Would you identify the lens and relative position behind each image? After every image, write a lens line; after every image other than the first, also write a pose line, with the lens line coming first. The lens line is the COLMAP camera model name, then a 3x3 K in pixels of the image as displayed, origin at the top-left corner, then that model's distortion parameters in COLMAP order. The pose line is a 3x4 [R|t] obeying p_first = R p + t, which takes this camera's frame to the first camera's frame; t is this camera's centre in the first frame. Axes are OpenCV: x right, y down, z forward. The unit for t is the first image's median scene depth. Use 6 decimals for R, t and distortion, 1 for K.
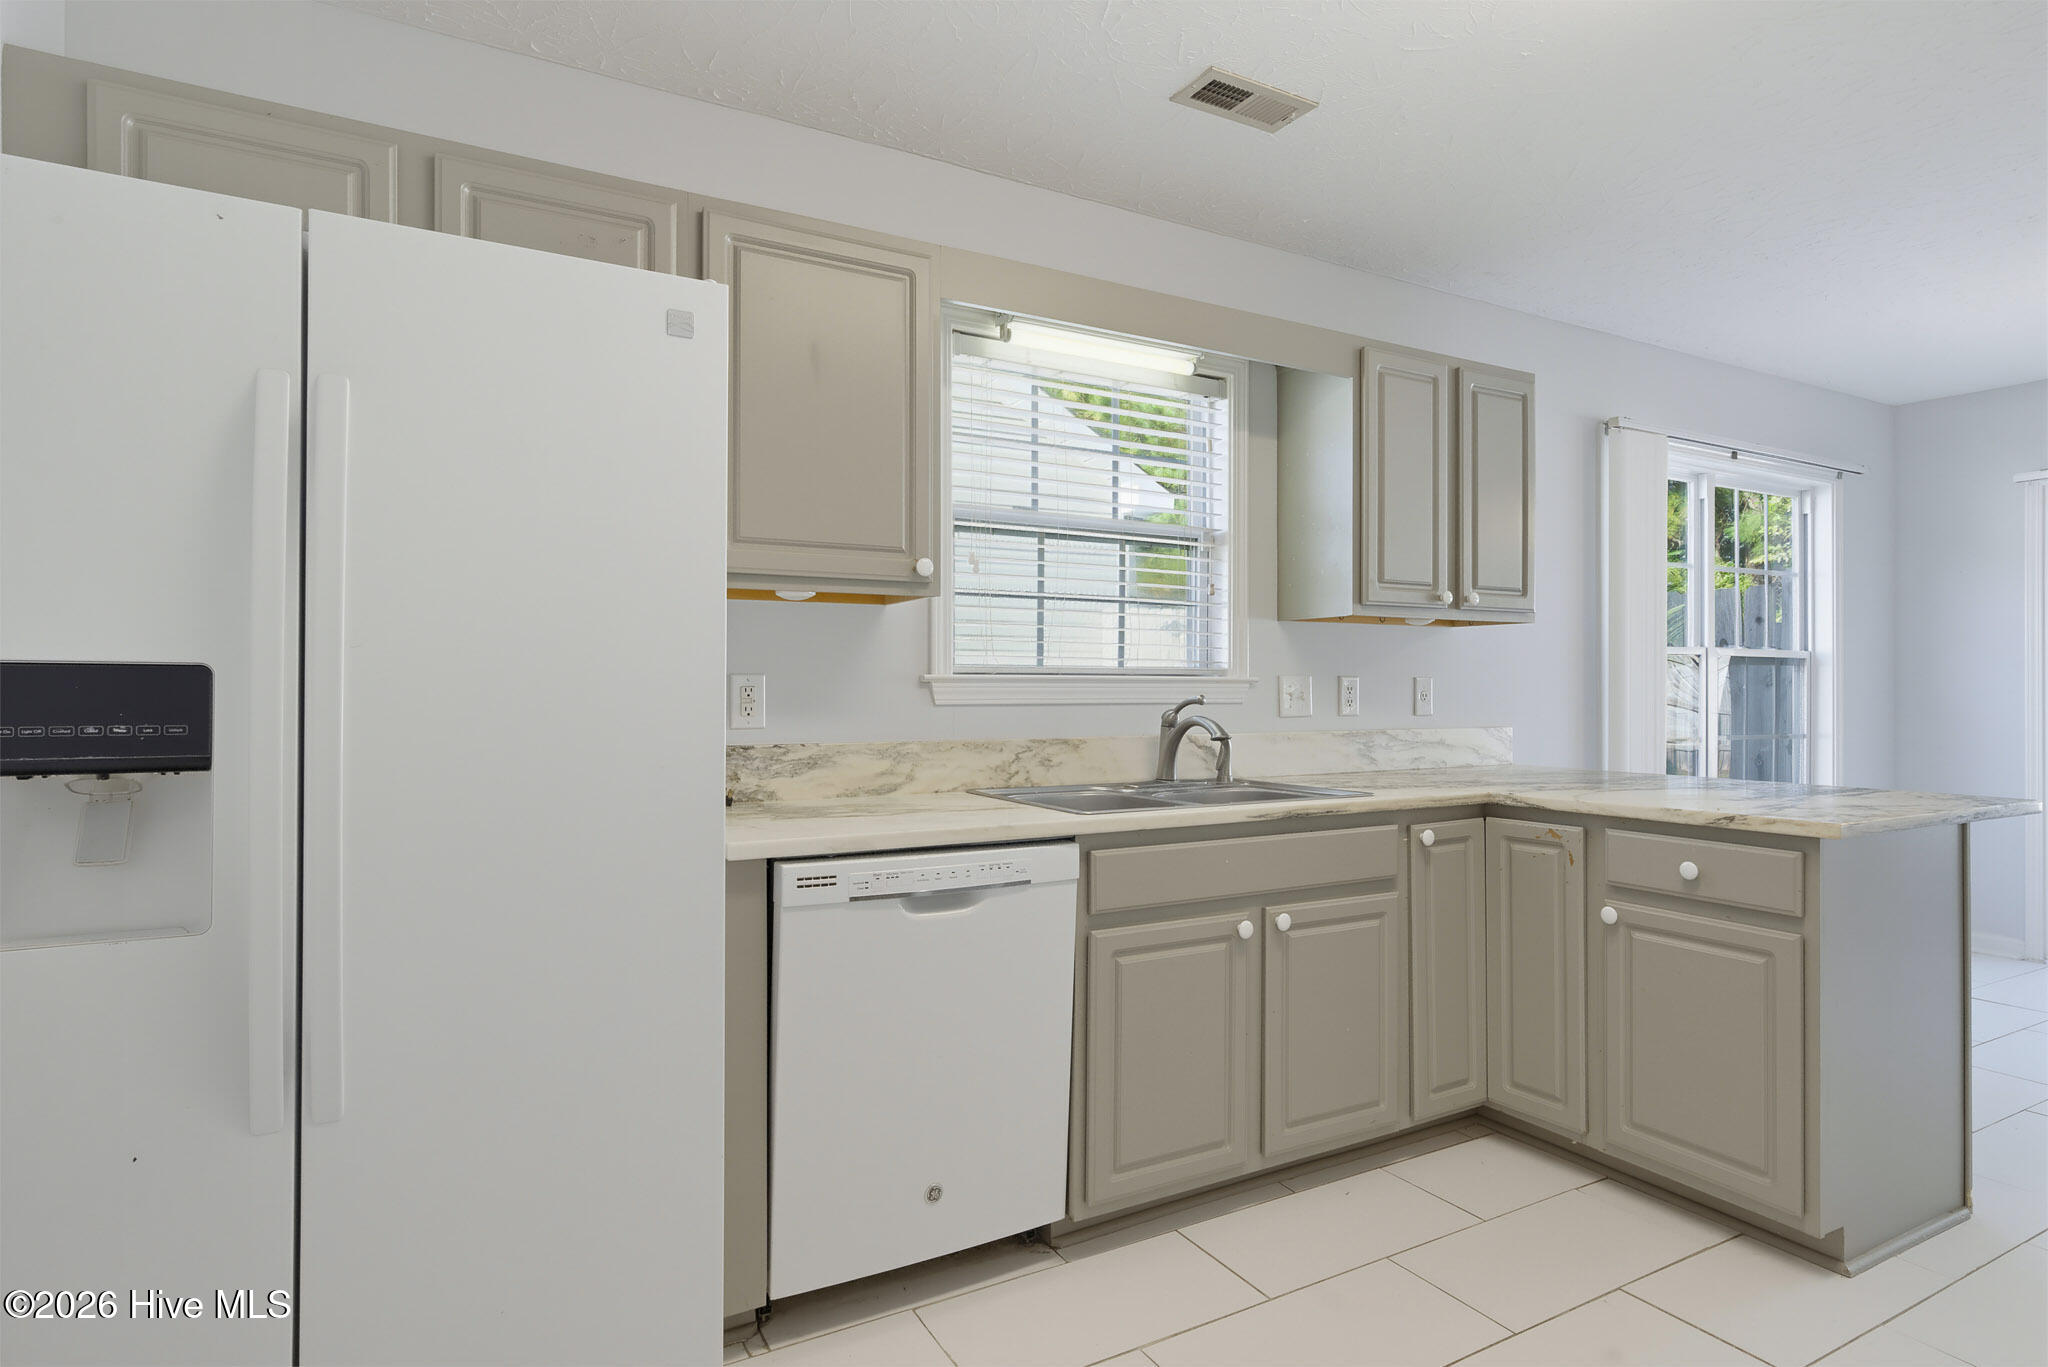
lens RADIAL K [[1082.7, 0, 1042.8], [0, 1082.7, 692.3], [0, 0, 1]] dist [-0.003010, 0.001016]
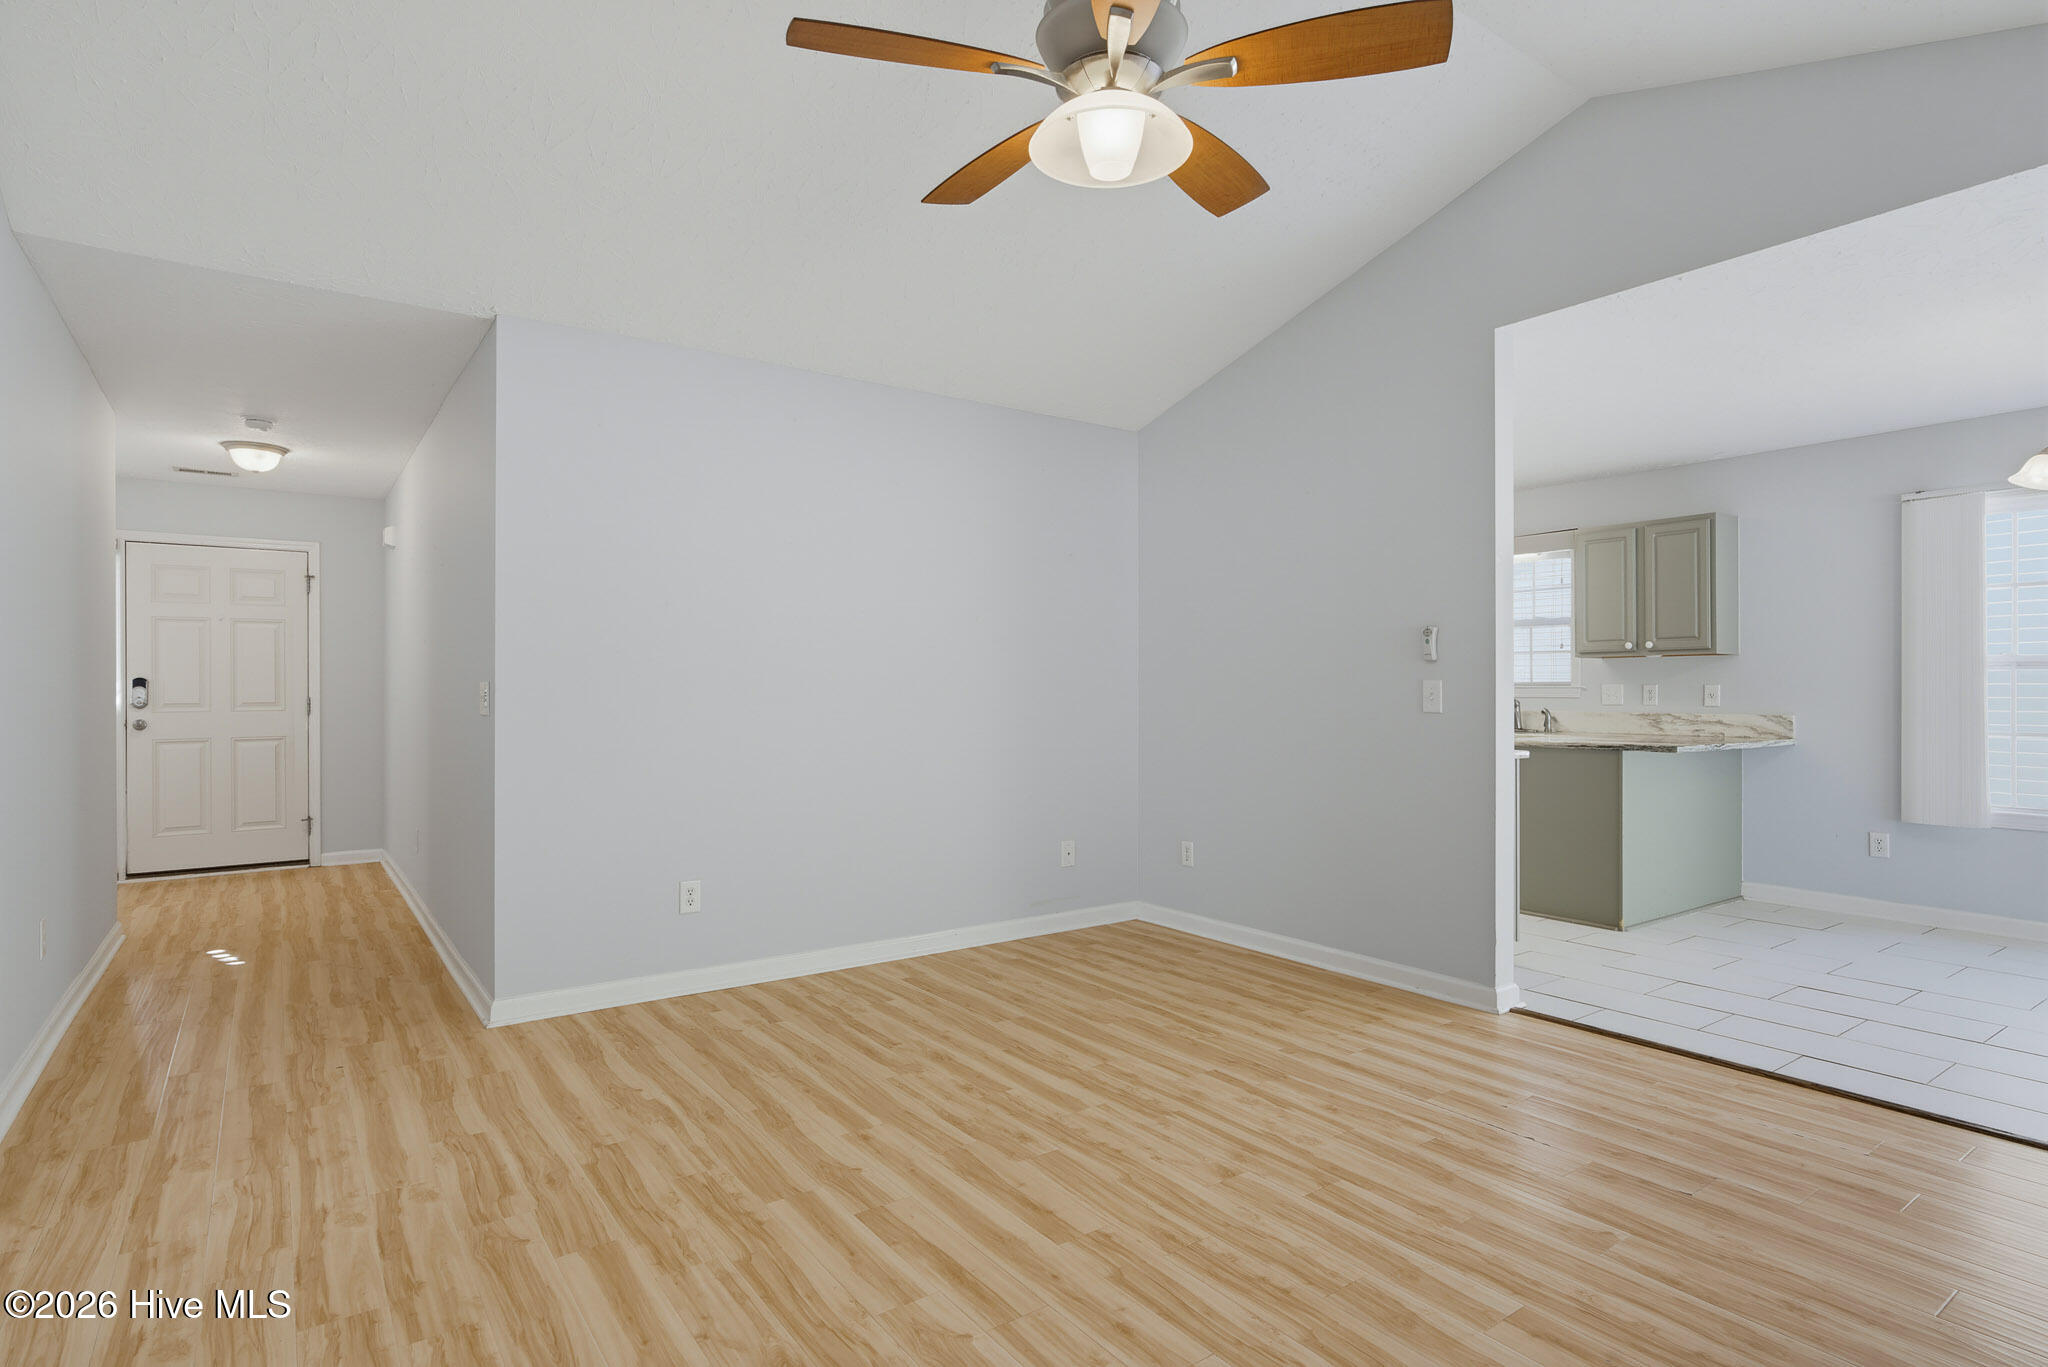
lens RADIAL K [[1044.4, 0, 1020.9], [0, 1044.4, 688.8], [0, 0, 1]] dist [-0.013004, 0.008772]
pose [[0.105513, -0.002069, -0.994416, 2.256497], [-0.005216, 0.999983, -0.002634, 0.003331], [0.994404, 0.005464, 0.105500, -0.342253]]
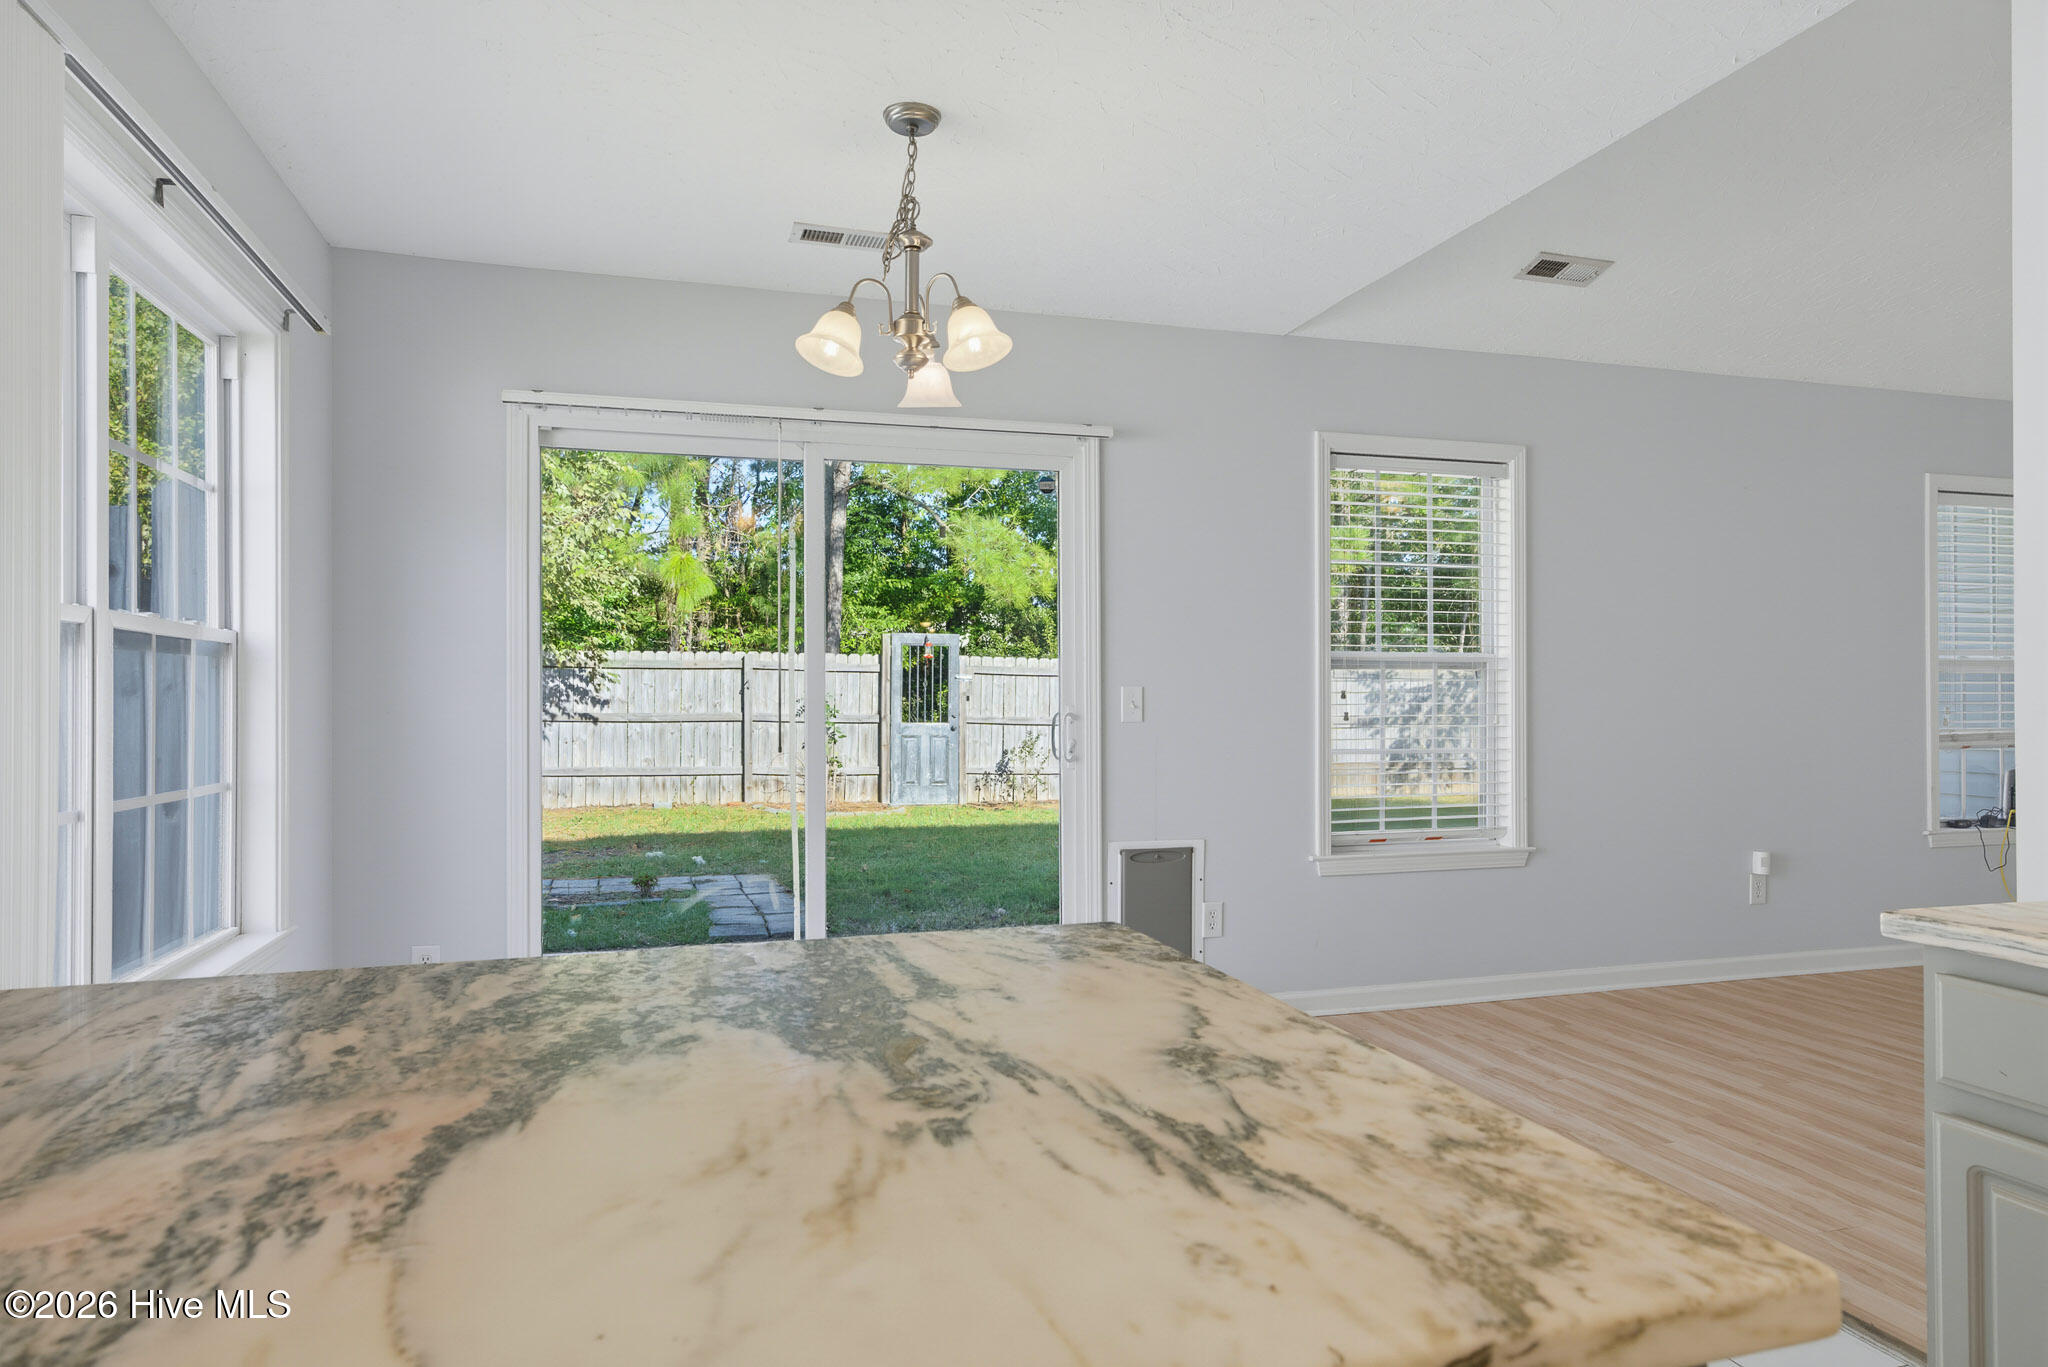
lens RADIAL K [[1239.3, 0, 1037.7], [0, 1239.3, 675.2], [0, 0, 1]] dist [-0.010469, 0.002561]
pose [[0.212013, 0.015575, 0.977143, 0.301139], [0.006503, 0.999828, -0.017348, -0.002935], [-0.977245, 0.010032, 0.211875, 0.762578]]
